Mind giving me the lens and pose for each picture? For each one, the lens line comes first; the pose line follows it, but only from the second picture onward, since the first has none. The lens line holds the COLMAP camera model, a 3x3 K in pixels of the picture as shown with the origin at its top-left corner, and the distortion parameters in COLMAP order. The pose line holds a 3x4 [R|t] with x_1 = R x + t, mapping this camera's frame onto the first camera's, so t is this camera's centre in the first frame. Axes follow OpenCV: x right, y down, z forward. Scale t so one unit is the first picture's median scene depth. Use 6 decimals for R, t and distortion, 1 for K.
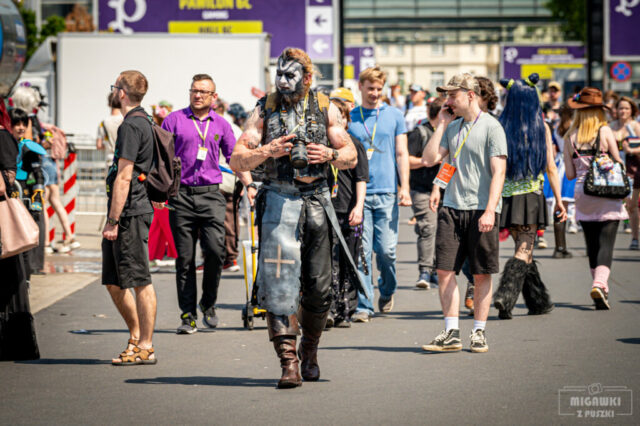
lens RADIAL K [[3432.2, 0, 320.0], [0, 3432.2, 213.0], [0, 0, 1]] dist [-0.006451, -12.754463]
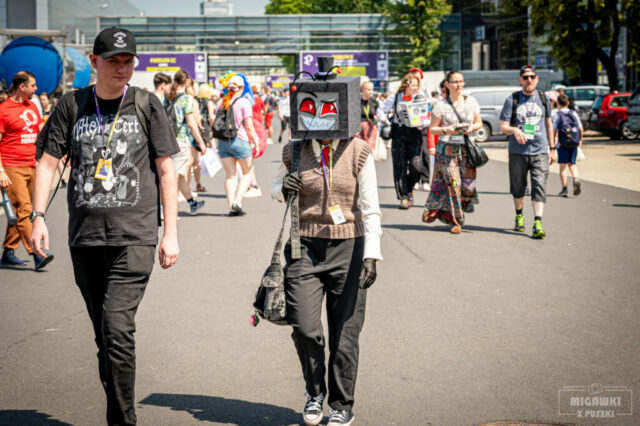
lens RADIAL K [[1359.1, 0, 320.0], [0, 1359.1, 213.0], [0, 0, 1]] dist [-0.031161, -0.084895]
pose [[0.996361, -0.009904, 0.084661, 0.002028], [0.005572, 0.998670, 0.051254, 0.006658], [-0.085056, -0.050595, 0.995091, -0.118358]]
